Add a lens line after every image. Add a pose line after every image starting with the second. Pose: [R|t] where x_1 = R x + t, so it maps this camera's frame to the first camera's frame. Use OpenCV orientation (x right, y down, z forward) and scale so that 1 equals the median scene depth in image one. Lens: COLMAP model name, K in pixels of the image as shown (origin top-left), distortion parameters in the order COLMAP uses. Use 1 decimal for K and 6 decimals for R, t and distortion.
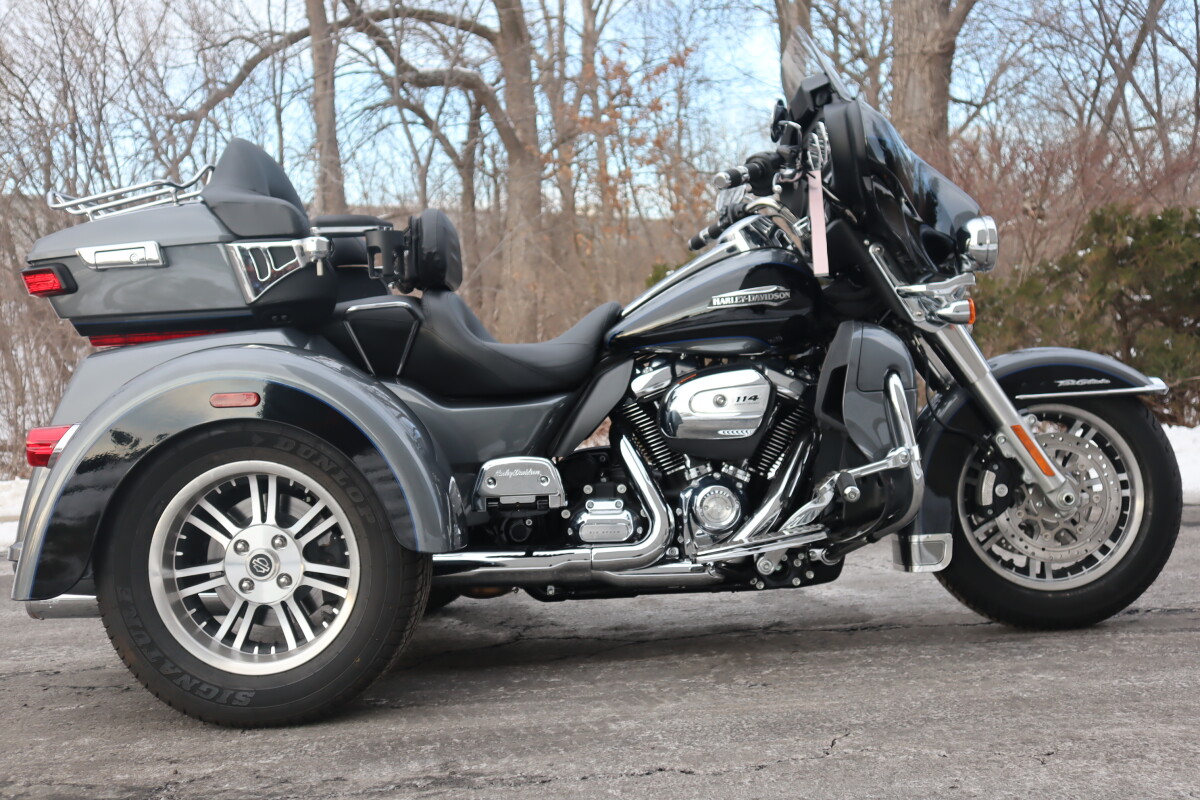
lens RADIAL K [[1312.6, 0, 603.1], [0, 1312.6, 406.5], [0, 0, 1]] dist [0.053628, 0.000000]
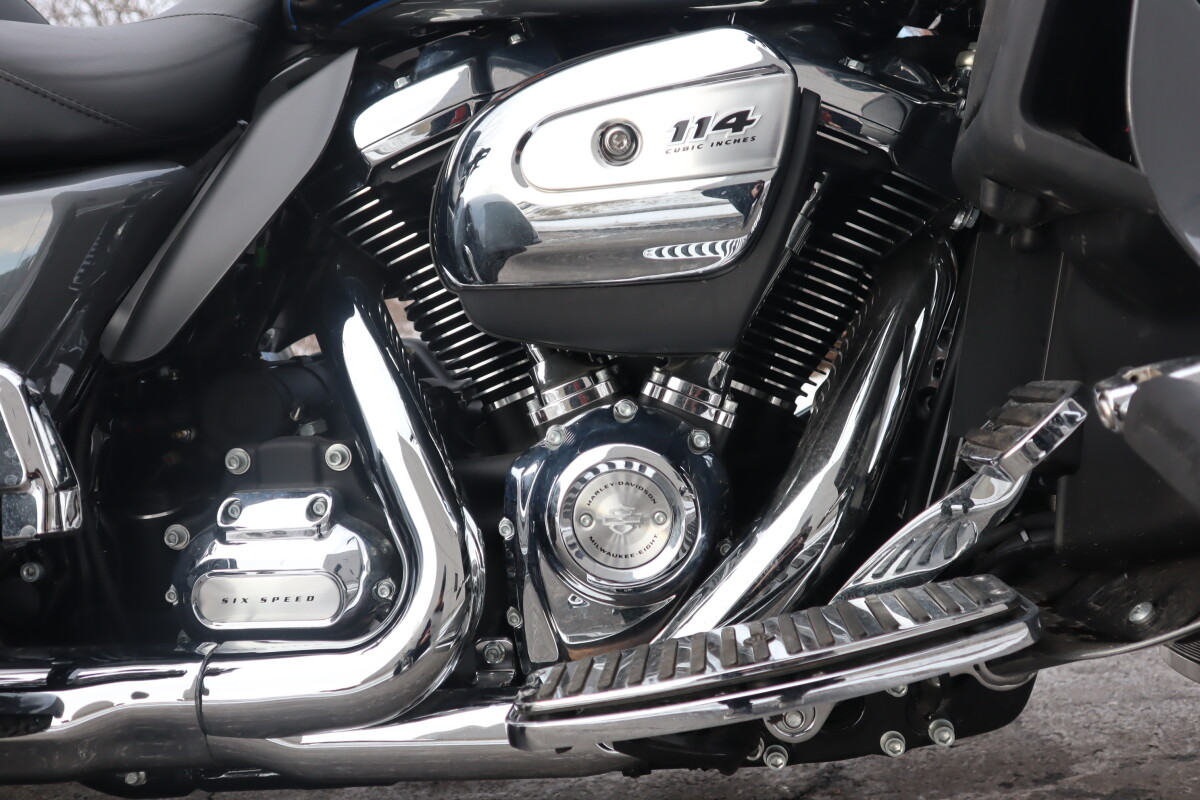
lens RADIAL K [[1197.5, 0, 598.3], [0, 1197.5, 394.9], [0, 0, 1]] dist [-0.027215, 0.000000]
pose [[0.998153, -0.022256, -0.056524, 0.096050], [0.023961, 0.999272, 0.029674, 0.040985], [0.055823, -0.030973, 0.997960, 0.723801]]
